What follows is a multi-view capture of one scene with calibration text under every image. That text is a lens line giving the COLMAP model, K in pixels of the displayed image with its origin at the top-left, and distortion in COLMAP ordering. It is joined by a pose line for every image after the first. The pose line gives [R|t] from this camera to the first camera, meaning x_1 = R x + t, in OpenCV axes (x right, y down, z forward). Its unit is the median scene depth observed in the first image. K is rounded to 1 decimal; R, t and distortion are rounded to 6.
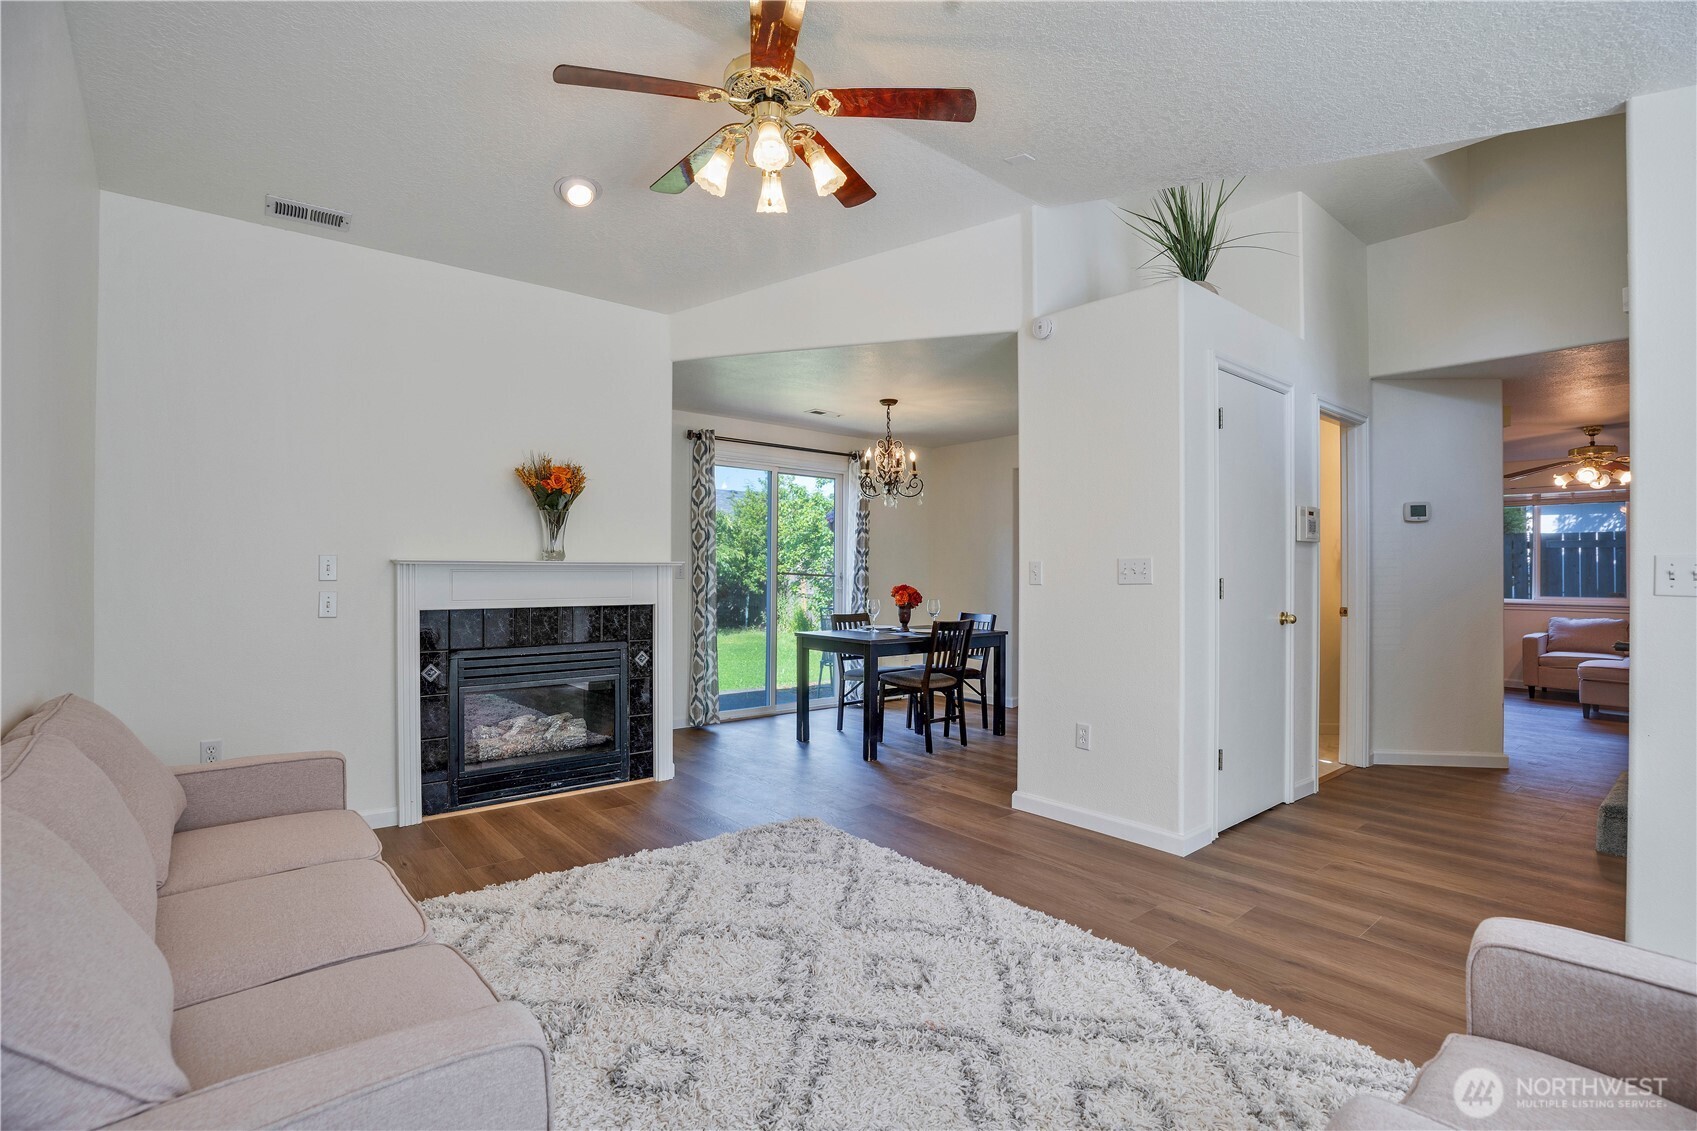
lens RADIAL K [[791.1, 0, 833.8], [0, 791.1, 573.1], [0, 0, 1]] dist [-0.039112, 0.000291]
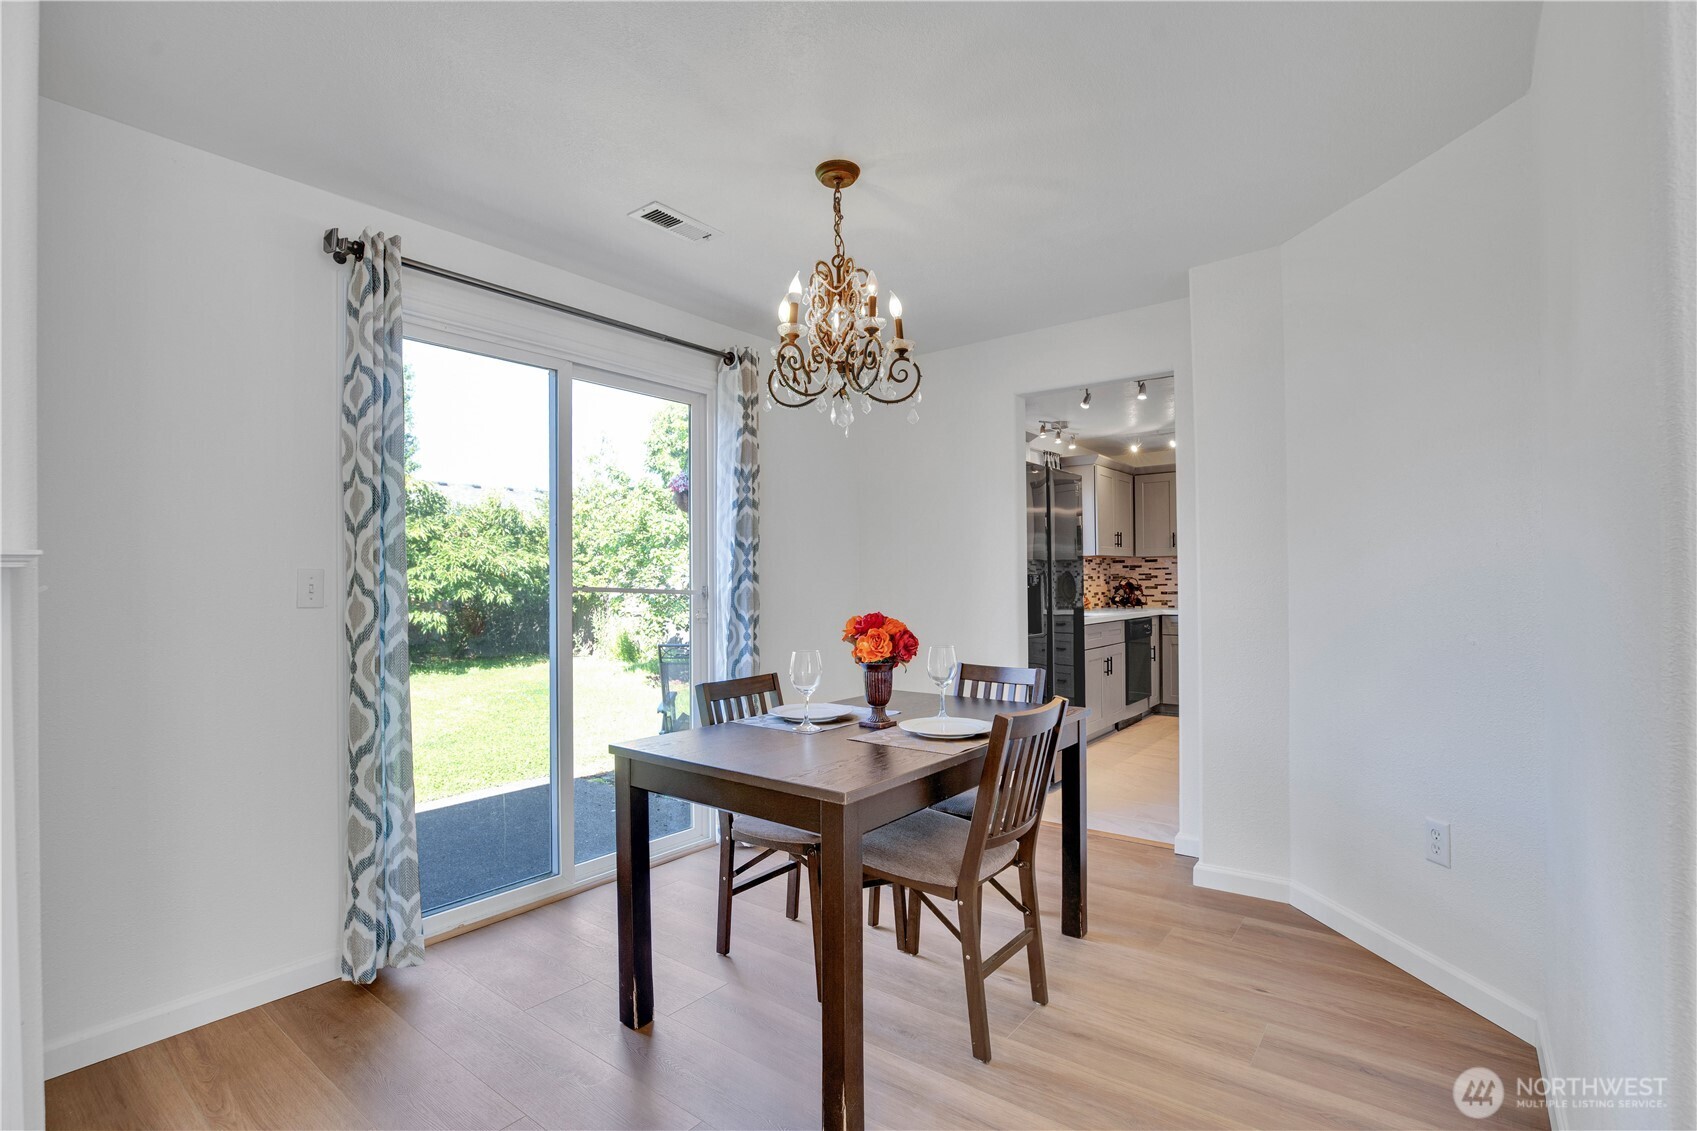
lens RADIAL K [[791.1, 0, 833.8], [0, 791.1, 573.1], [0, 0, 1]] dist [-0.039112, 0.000291]
pose [[0.976326, -0.012988, 0.215913, -0.027912], [0.015531, 0.999829, -0.010086, -0.003321], [-0.215745, 0.013200, 0.976361, 0.698437]]
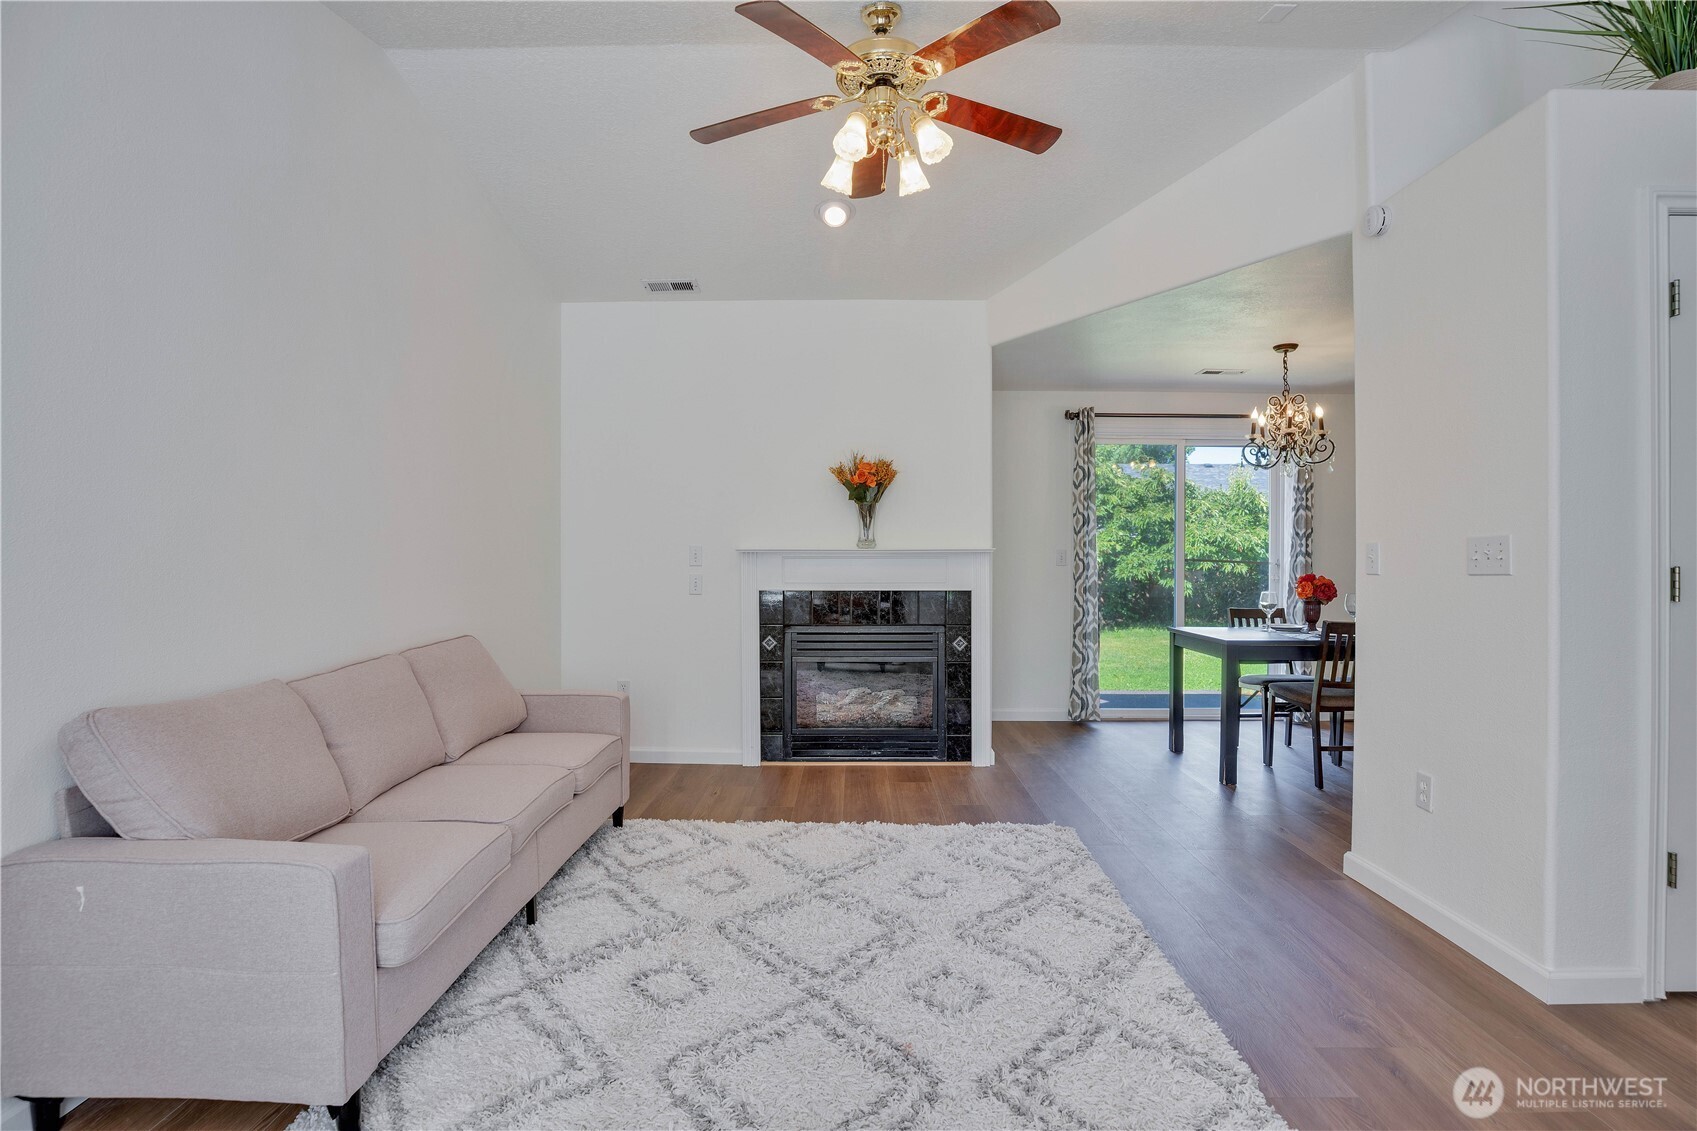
lens RADIAL K [[802.7, 0, 838.1], [0, 802.7, 564.2], [0, 0, 1]] dist [-0.033317, 0.000648]
pose [[0.763987, 0.001830, -0.645229, 0.282130], [0.000875, 0.999992, 0.003872, 0.001341], [0.645231, -0.003523, 0.763980, 0.098106]]
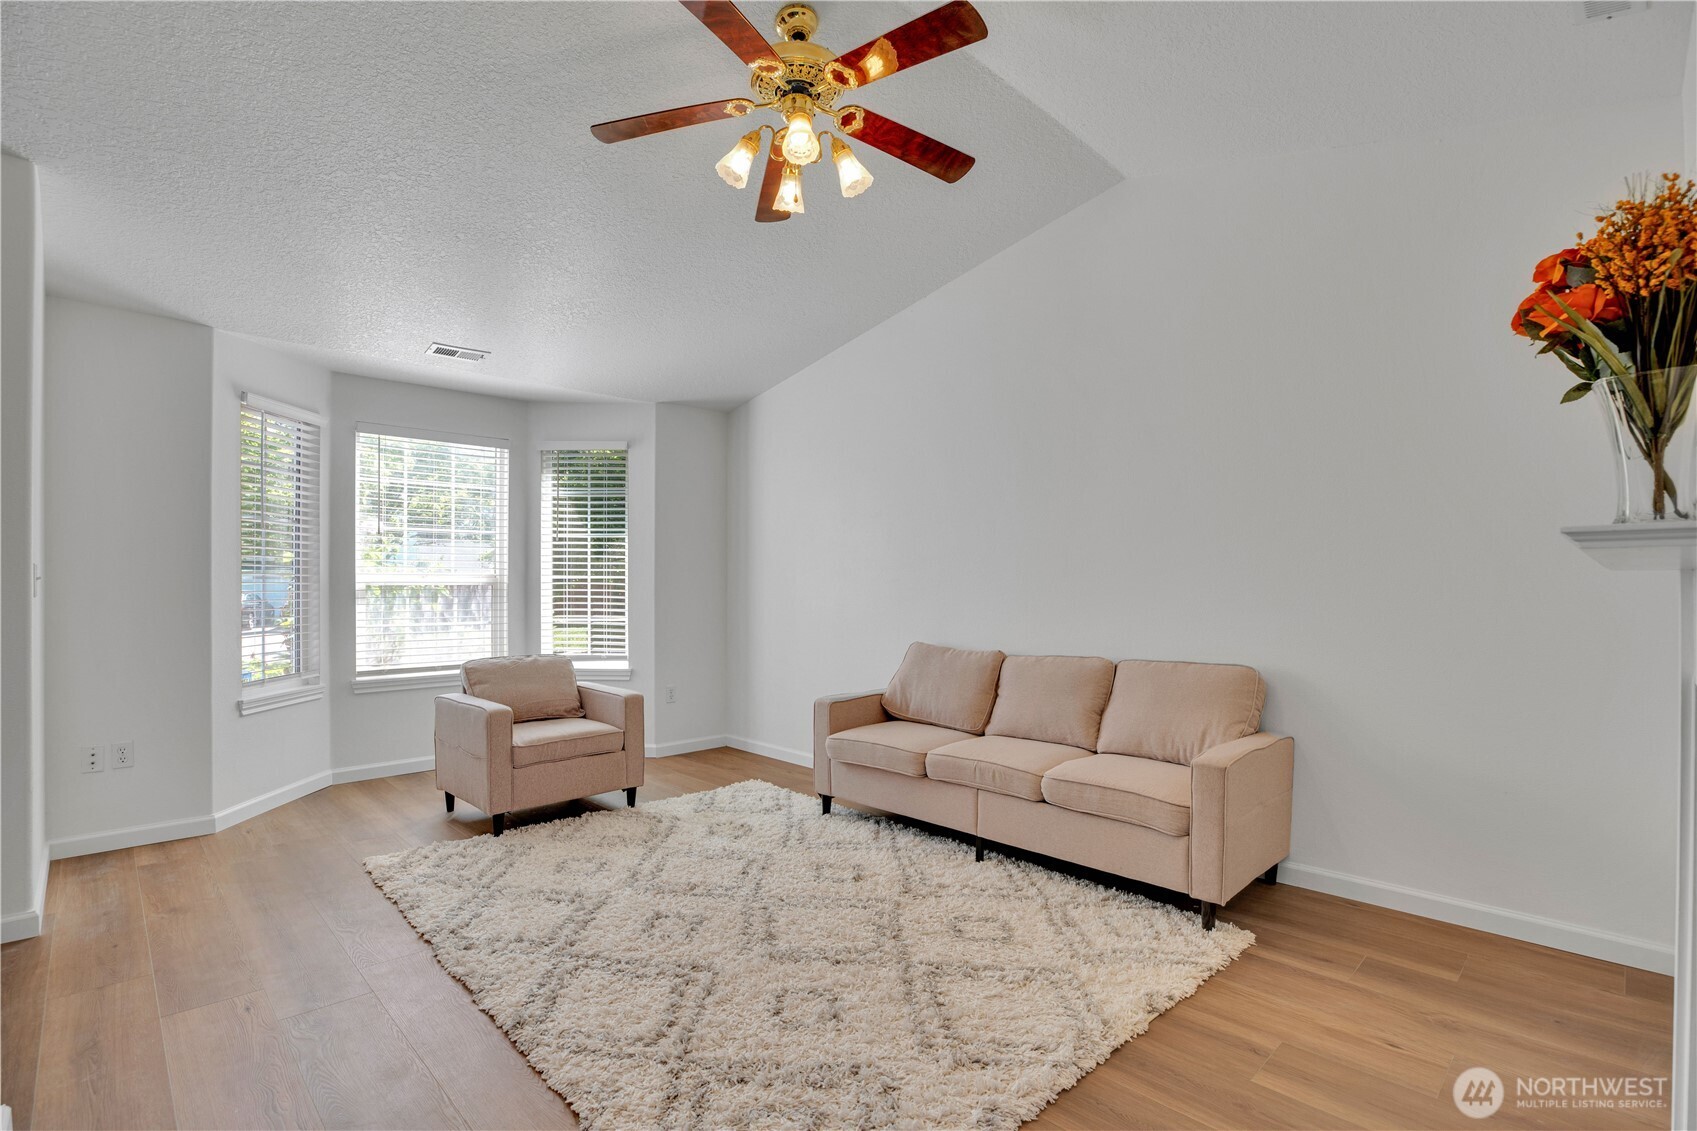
lens RADIAL K [[791.1, 0, 833.8], [0, 791.1, 573.1], [0, 0, 1]] dist [-0.039112, 0.000291]
pose [[-0.997395, -0.003427, -0.072053, -0.032944], [-0.003324, 0.999993, -0.001543, -0.005256], [0.072058, -0.001299, -0.997400, 1.047640]]
